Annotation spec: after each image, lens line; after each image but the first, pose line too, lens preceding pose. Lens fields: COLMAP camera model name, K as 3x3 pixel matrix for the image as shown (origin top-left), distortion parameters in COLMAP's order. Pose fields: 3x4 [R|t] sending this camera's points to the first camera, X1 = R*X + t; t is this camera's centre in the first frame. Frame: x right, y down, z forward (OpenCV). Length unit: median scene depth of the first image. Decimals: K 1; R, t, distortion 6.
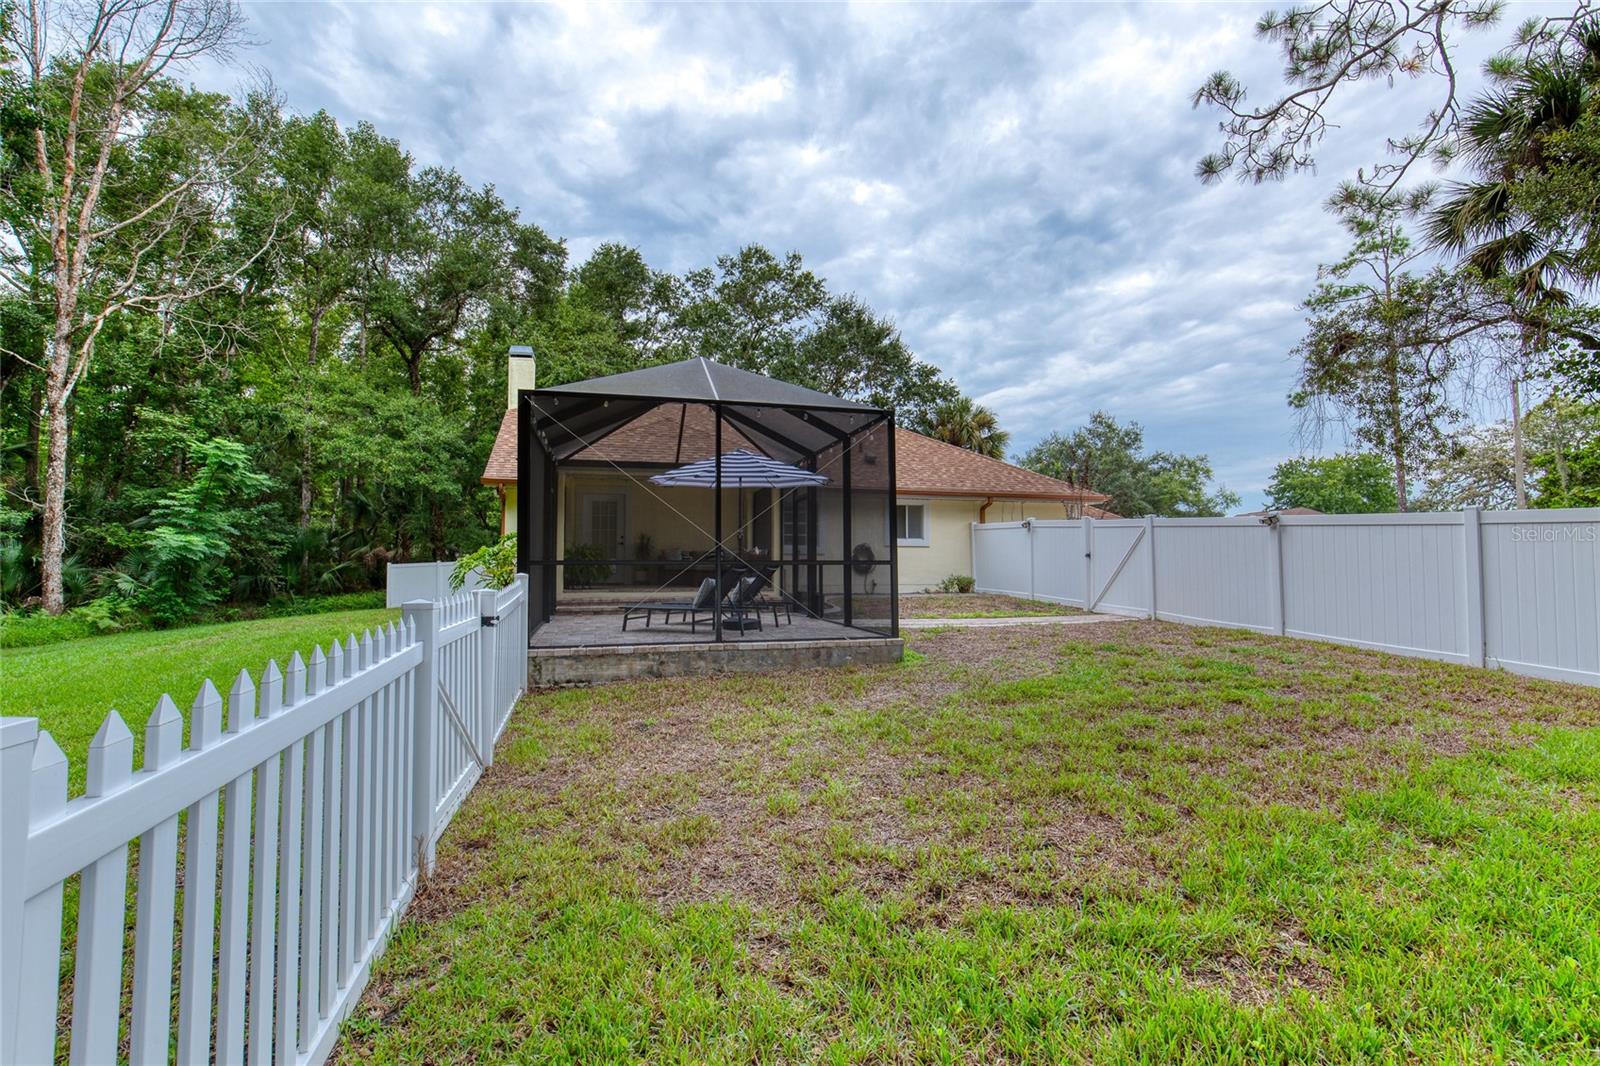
lens RADIAL K [[694.1, 0, 764.8], [0, 694.1, 535.4], [0, 0, 1]] dist [-0.017439, 0.007216]
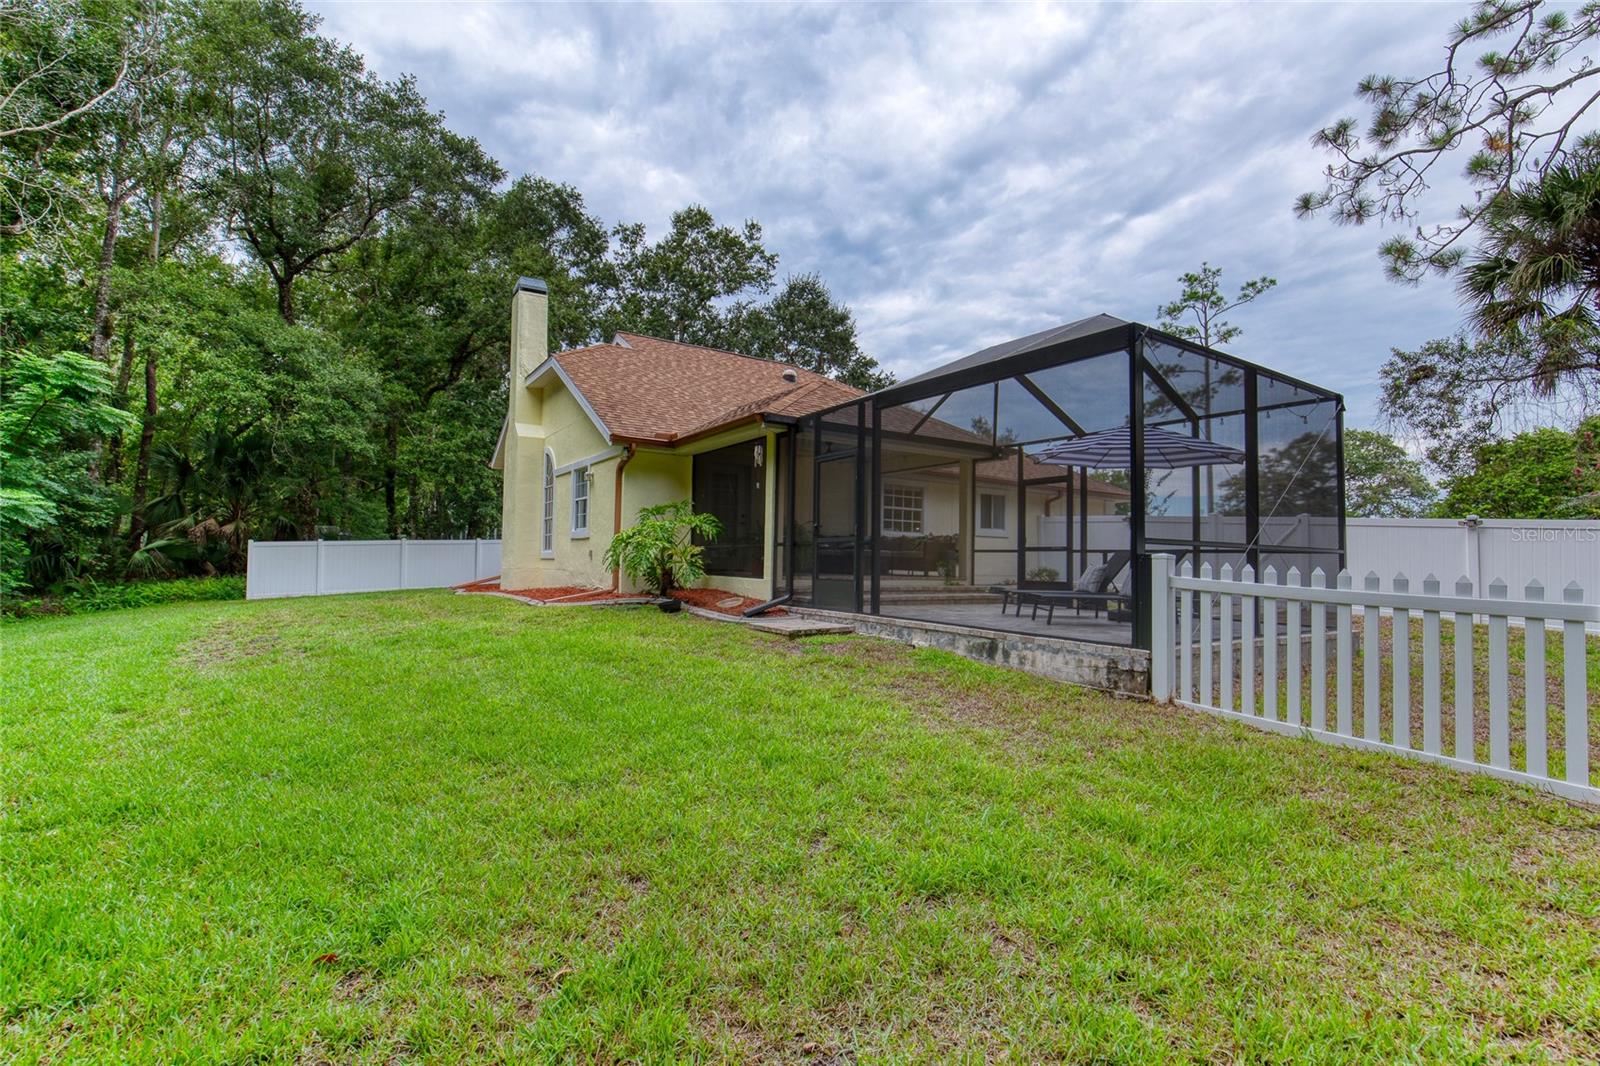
lens RADIAL K [[694.1, 0, 764.8], [0, 694.1, 535.4], [0, 0, 1]] dist [-0.017439, 0.007216]
pose [[0.951068, 0.026524, 0.307842, -0.266712], [-0.030870, 0.999481, 0.009257, 0.010964], [-0.307436, -0.018307, 0.951393, 0.106959]]
